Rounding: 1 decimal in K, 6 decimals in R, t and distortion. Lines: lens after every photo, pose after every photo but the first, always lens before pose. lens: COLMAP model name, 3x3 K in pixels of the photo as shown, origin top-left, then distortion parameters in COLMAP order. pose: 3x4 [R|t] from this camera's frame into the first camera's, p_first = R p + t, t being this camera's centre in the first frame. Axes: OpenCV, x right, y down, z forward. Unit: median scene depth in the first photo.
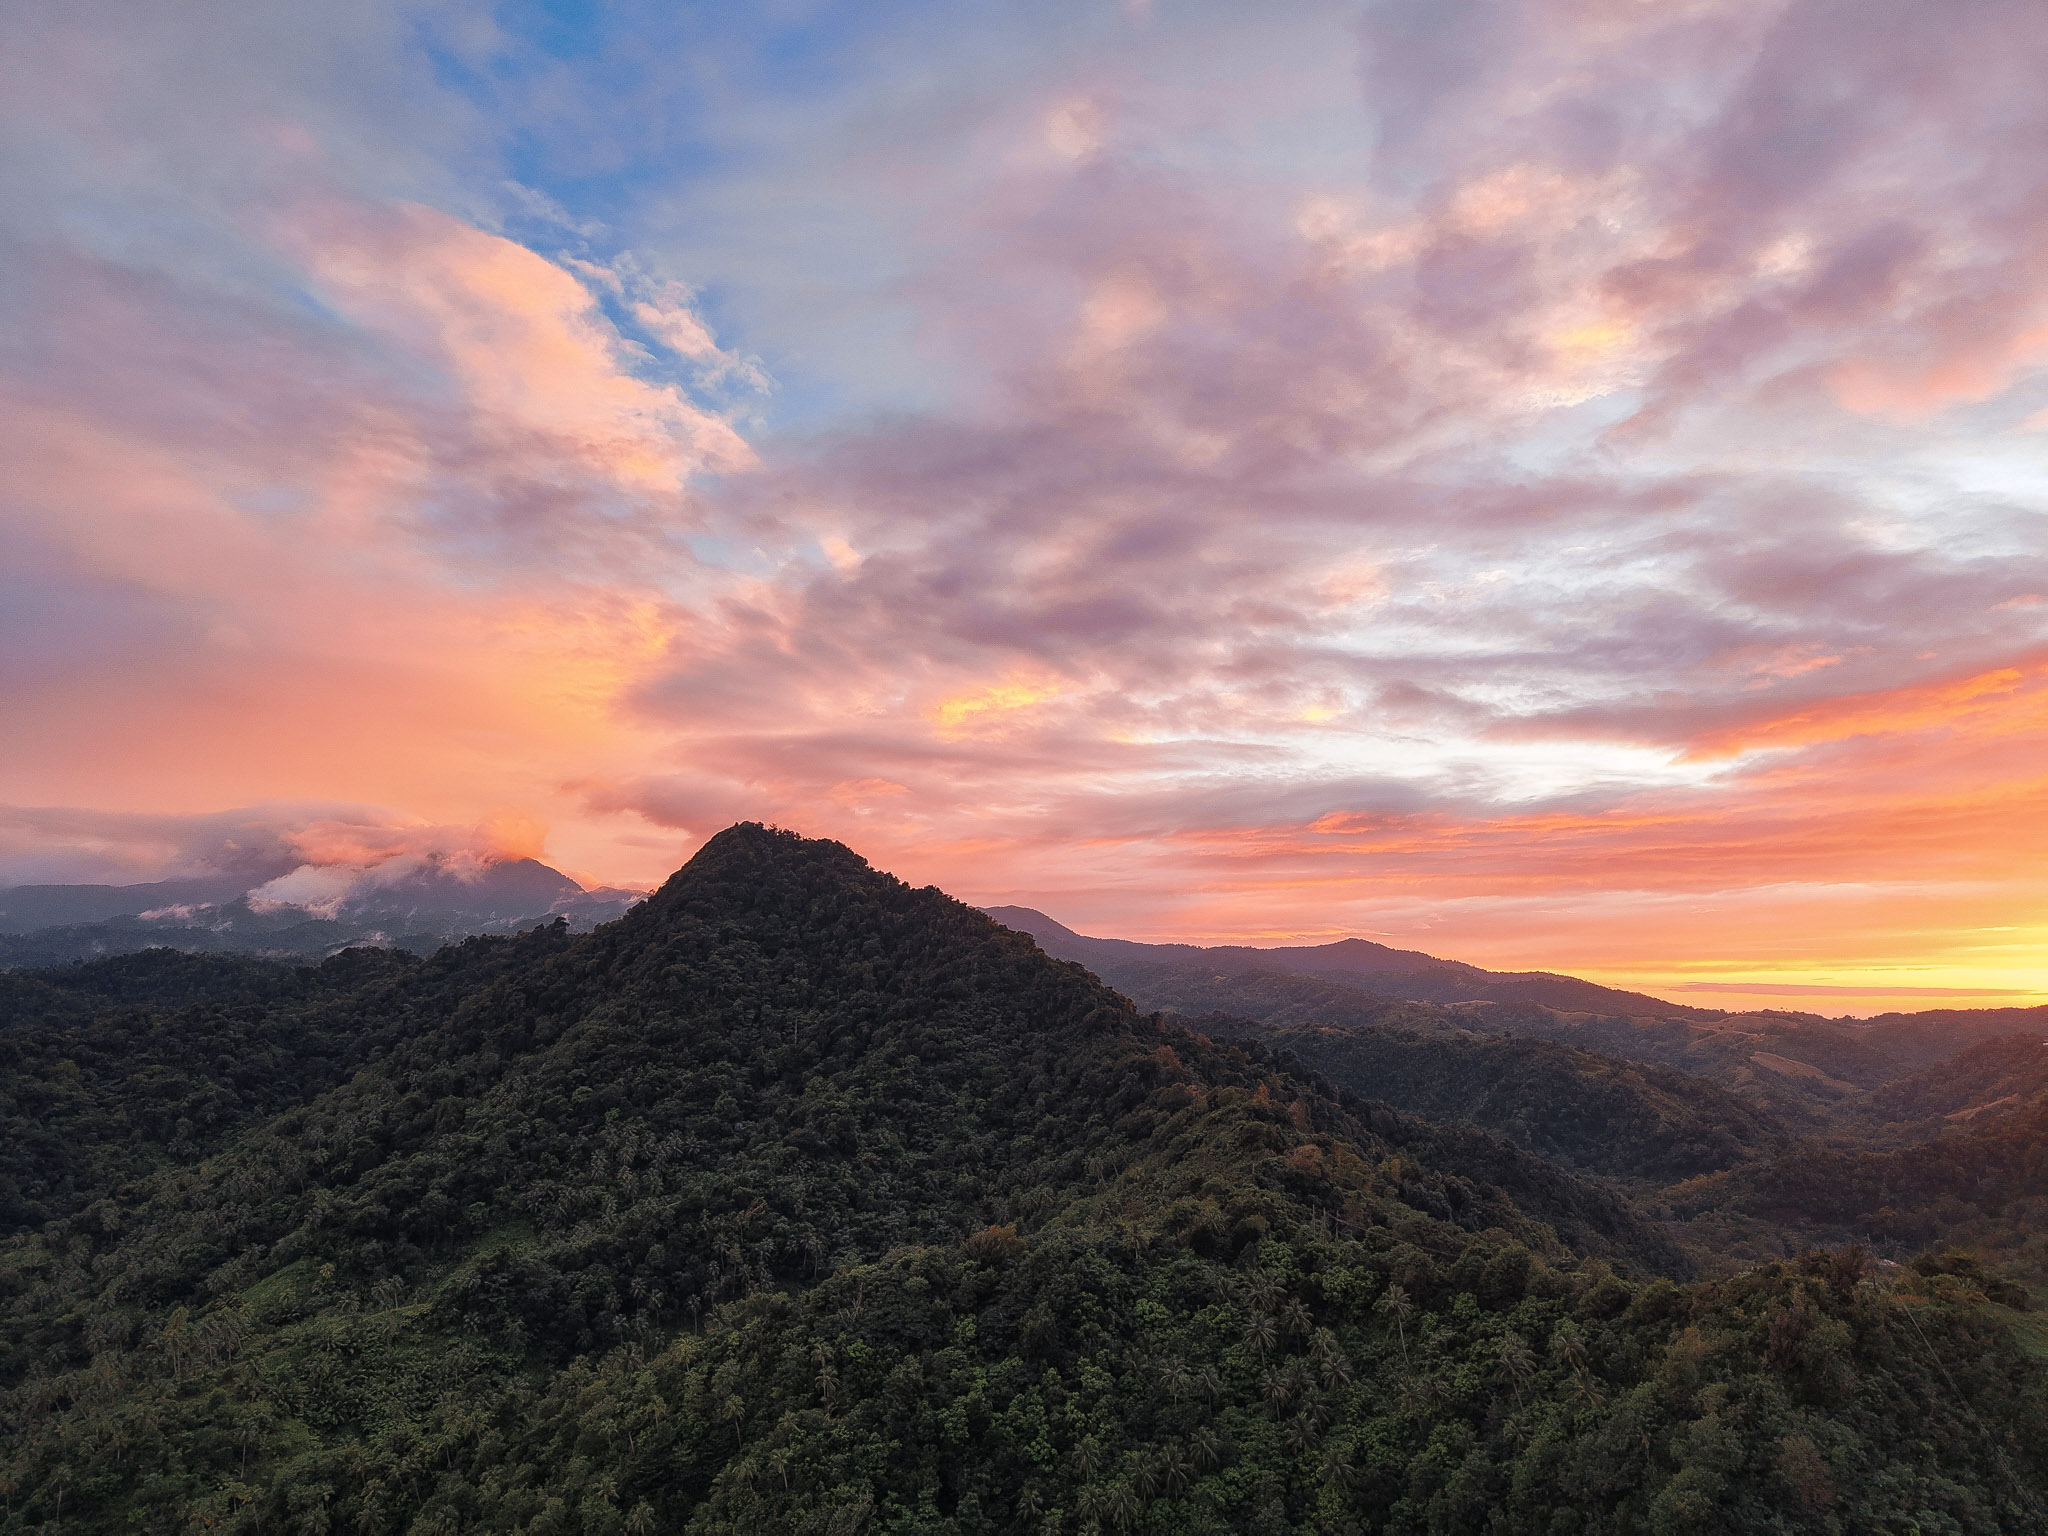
lens RADIAL K [[1347.9, 0, 1025.9], [0, 1347.9, 773.0], [0, 0, 1]] dist [0.019678, -0.019174]
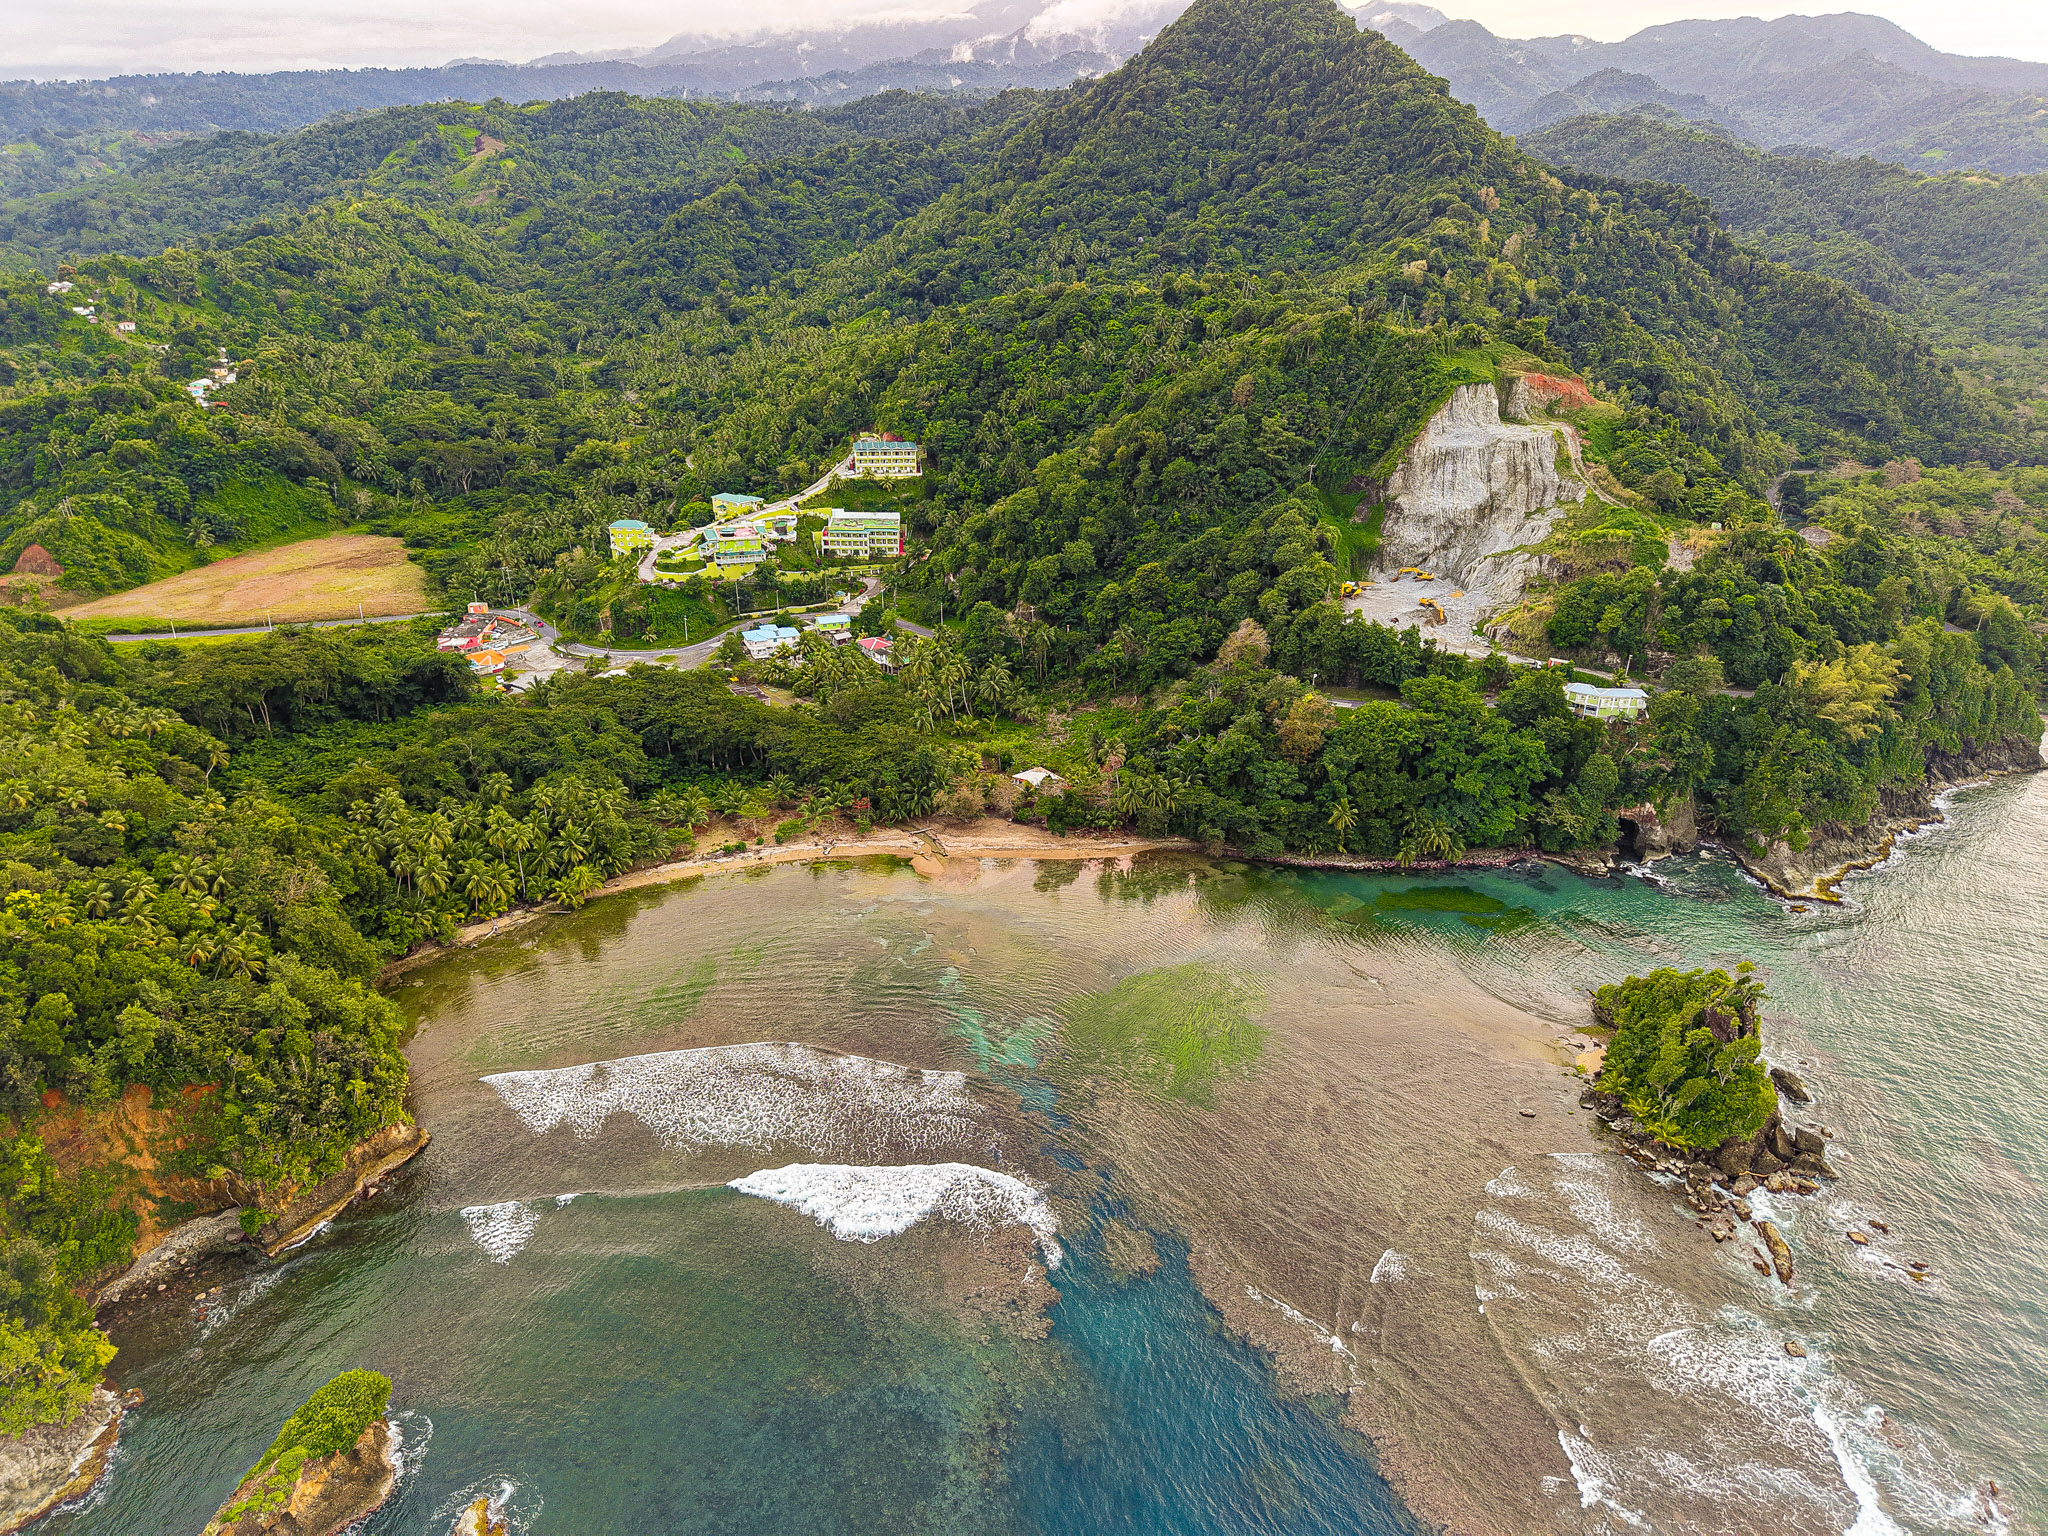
lens RADIAL K [[1347.9, 0, 1030.0], [0, 1347.9, 756.0], [0, 0, 1]] dist [0.019678, -0.019174]
pose [[0.860358, 0.218997, -0.460243, 0.488518], [0.077059, 0.836717, 0.542186, -0.064839], [0.503831, -0.501941, 0.703001, -0.338797]]
